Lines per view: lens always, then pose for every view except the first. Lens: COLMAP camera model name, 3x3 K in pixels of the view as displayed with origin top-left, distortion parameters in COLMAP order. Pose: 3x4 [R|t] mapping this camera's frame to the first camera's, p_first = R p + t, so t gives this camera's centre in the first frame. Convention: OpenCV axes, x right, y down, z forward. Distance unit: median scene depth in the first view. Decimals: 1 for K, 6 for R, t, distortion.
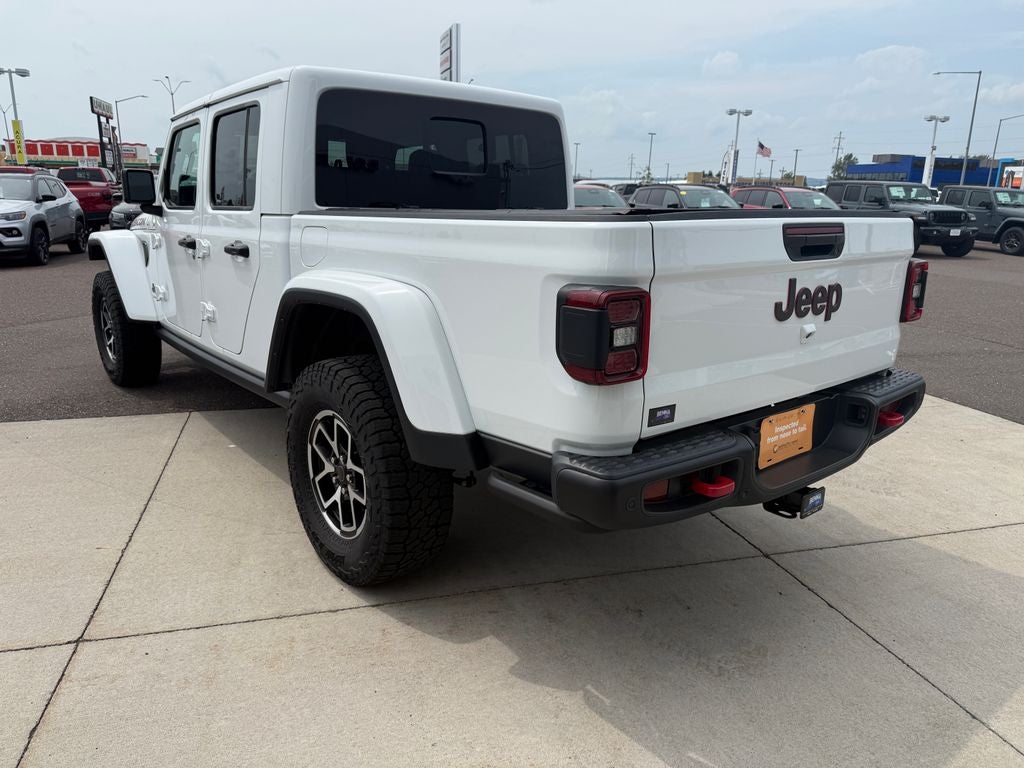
lens RADIAL K [[716.2, 0, 506.9], [0, 716.2, 391.5], [0, 0, 1]] dist [0.097314, -0.142100]
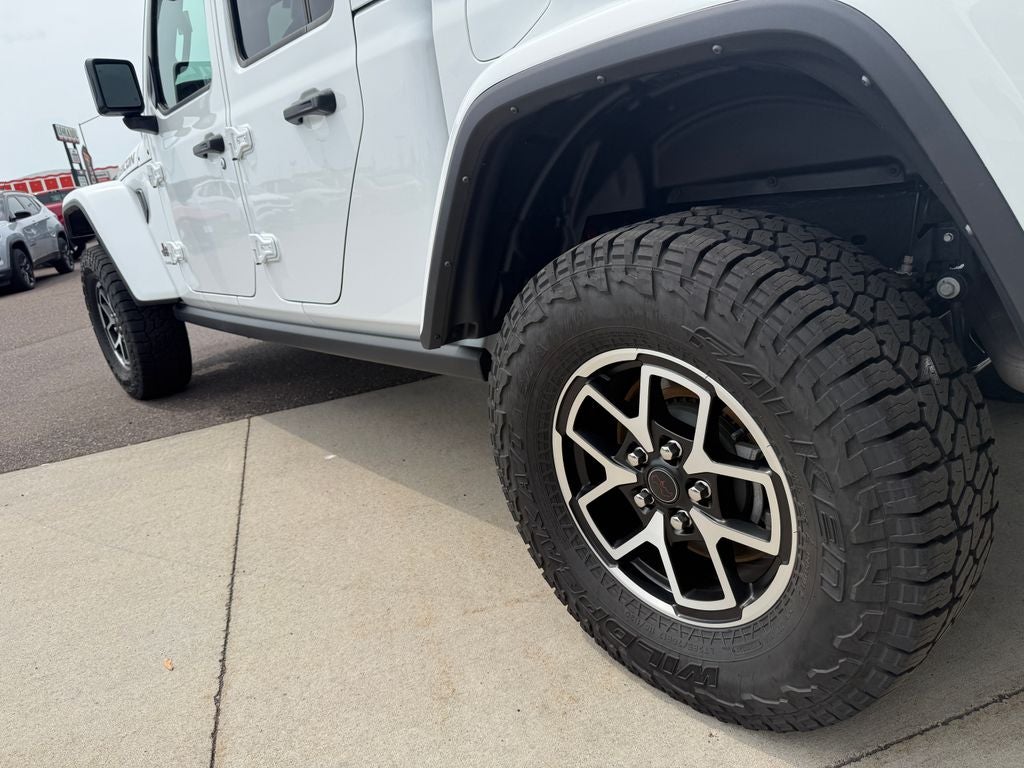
lens RADIAL K [[726.0, 0, 512.0], [0, 726.0, 384.0], [0, 0, 1]] dist [0.067076, -0.103996]
pose [[0.986041, -0.165563, -0.017655, -0.166890], [0.166156, 0.985275, 0.040322, 0.009613], [0.010719, -0.042692, 0.999031, 0.299341]]
